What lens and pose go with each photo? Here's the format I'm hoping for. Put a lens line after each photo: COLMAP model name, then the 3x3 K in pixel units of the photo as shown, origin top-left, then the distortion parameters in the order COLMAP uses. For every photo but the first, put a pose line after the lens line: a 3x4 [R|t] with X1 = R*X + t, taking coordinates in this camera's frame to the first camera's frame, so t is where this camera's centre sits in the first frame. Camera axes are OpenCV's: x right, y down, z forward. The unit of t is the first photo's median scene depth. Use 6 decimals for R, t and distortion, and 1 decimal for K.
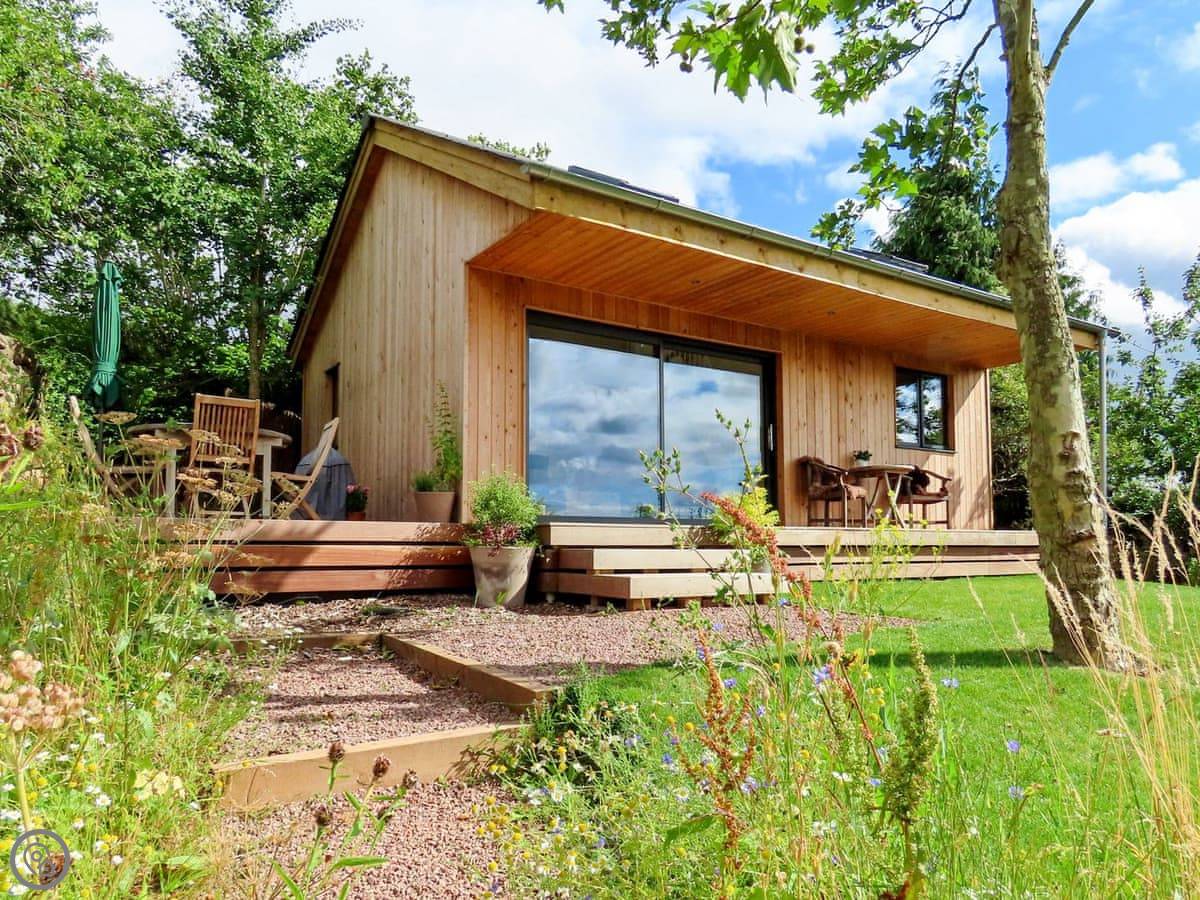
lens RADIAL K [[883.7, 0, 595.3], [0, 883.7, 460.6], [0, 0, 1]] dist [0.010125, 0.000739]
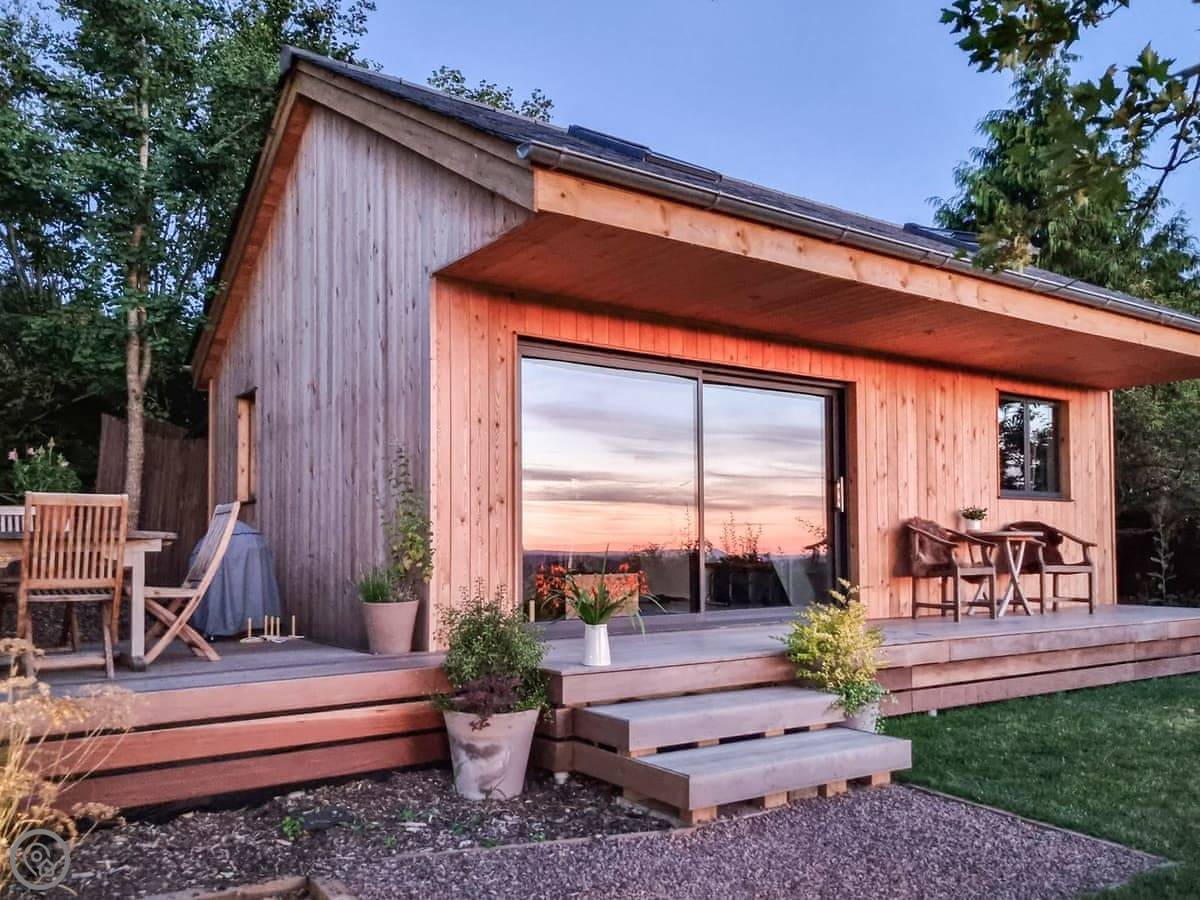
lens RADIAL K [[1065.1, 0, 600.0], [0, 1065.1, 450.0], [0, 0, 1]] dist [0.060033, 0.000923]
pose [[0.999832, -0.005671, 0.017453, -0.028080], [0.005553, 0.999962, 0.006787, -0.083661], [-0.017490, -0.006689, 0.999825, 0.147164]]
